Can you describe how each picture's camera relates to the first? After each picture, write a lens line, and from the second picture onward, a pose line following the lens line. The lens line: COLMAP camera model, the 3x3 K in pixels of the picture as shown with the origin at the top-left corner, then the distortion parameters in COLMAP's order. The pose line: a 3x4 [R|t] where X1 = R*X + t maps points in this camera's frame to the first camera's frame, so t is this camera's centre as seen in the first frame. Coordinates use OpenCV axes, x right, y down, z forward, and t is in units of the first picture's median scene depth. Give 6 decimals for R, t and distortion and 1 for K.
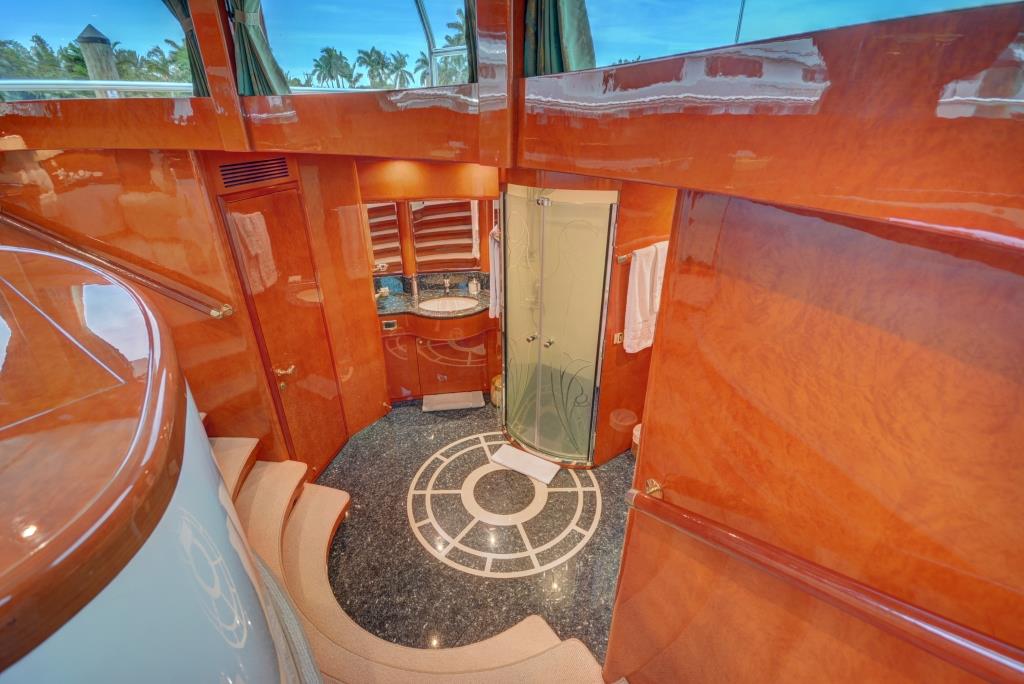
lens RADIAL K [[459.2, 0, 512.0], [0, 459.2, 342.0], [0, 0, 1]] dist [-0.000602, -0.000087]
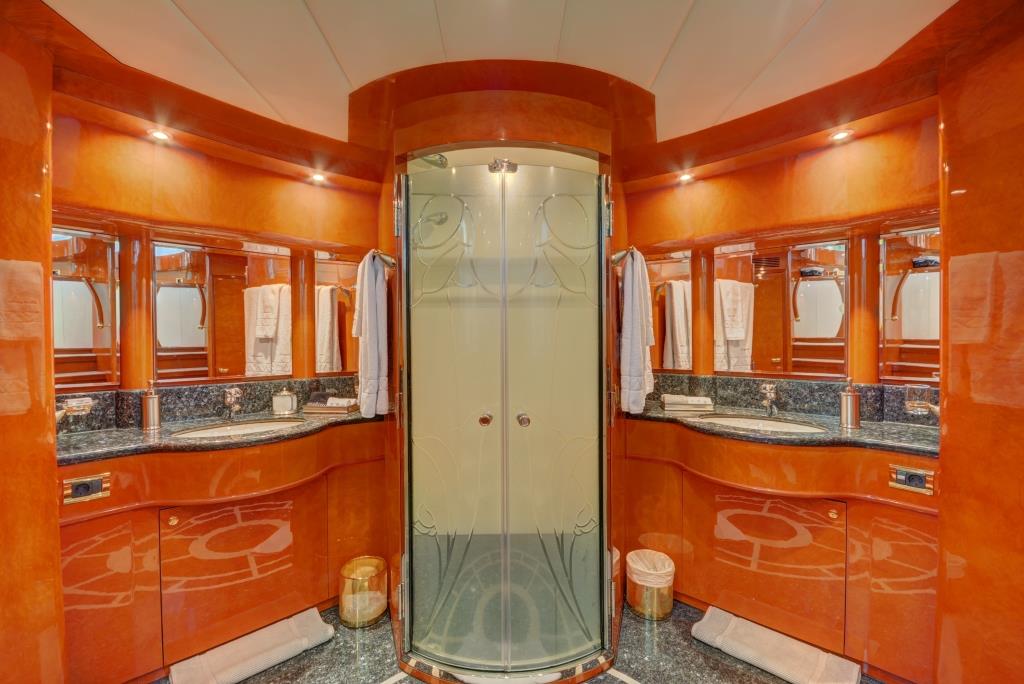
lens RADIAL K [[459.2, 0, 512.0], [0, 459.2, 342.0], [0, 0, 1]] dist [-0.000602, -0.000087]
pose [[0.820260, -0.010949, 0.571886, -0.186542], [0.258817, 0.898714, -0.354016, 0.086852], [-0.510086, 0.438399, 0.740013, 0.441760]]
